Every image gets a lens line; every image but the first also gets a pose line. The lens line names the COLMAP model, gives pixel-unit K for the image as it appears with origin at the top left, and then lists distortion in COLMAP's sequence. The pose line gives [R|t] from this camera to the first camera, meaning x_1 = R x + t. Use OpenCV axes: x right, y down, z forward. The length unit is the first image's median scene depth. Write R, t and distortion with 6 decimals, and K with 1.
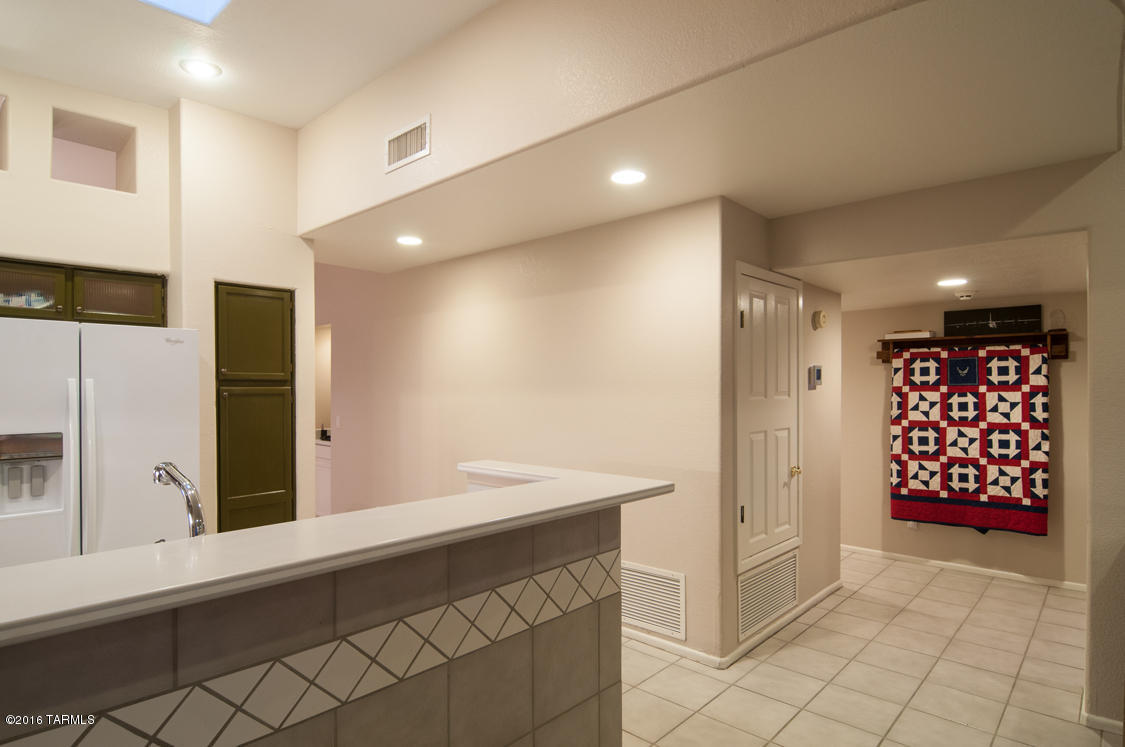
lens RADIAL K [[617.0, 0, 555.9], [0, 617.0, 379.1], [0, 0, 1]] dist [0.006181, -0.006864]
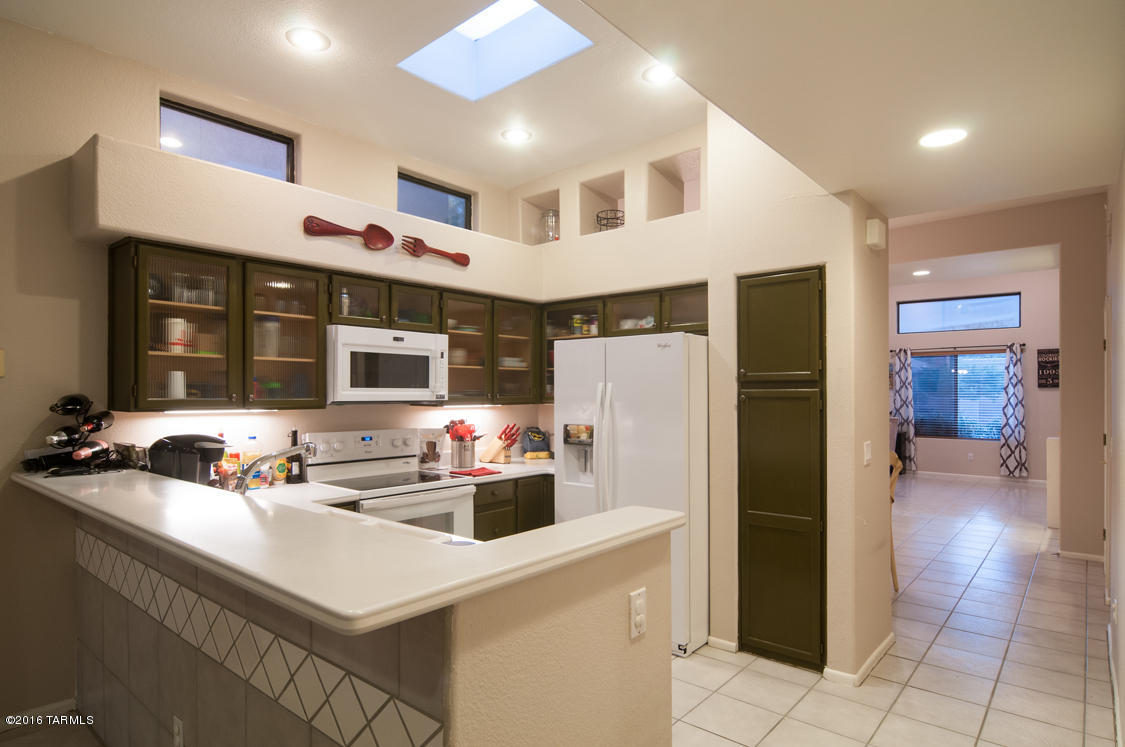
lens RADIAL K [[617.0, 0, 552.4], [0, 617.0, 387.9], [0, 0, 1]] dist [0.006181, -0.006864]
pose [[0.047349, -0.002679, -0.998875, 0.370433], [0.014859, 0.999888, -0.001977, 0.008375], [0.998768, -0.014749, 0.047384, 0.667616]]
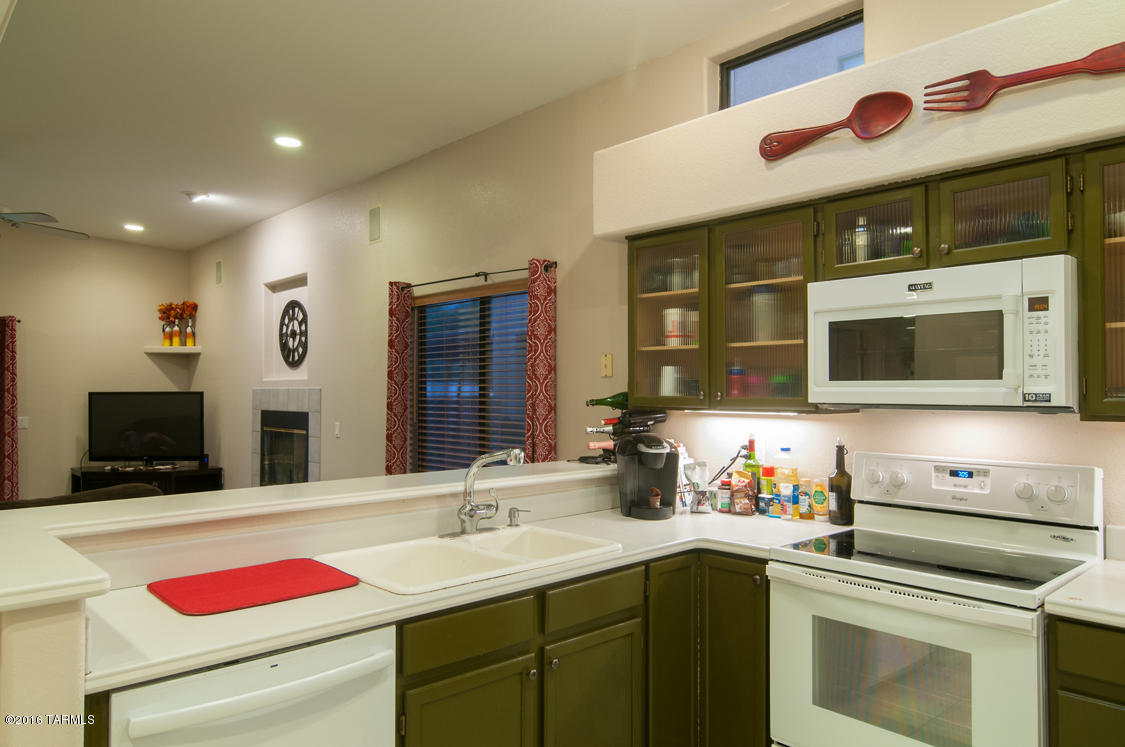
lens RADIAL K [[740.6, 0, 570.1], [0, 740.6, 380.1], [0, 0, 1]] dist [0.003927, -0.004484]
pose [[-0.999216, 0.005852, 0.039145, -0.356421], [0.004715, 0.999565, -0.029099, 0.019536], [-0.039298, -0.028891, -0.998810, 1.100191]]
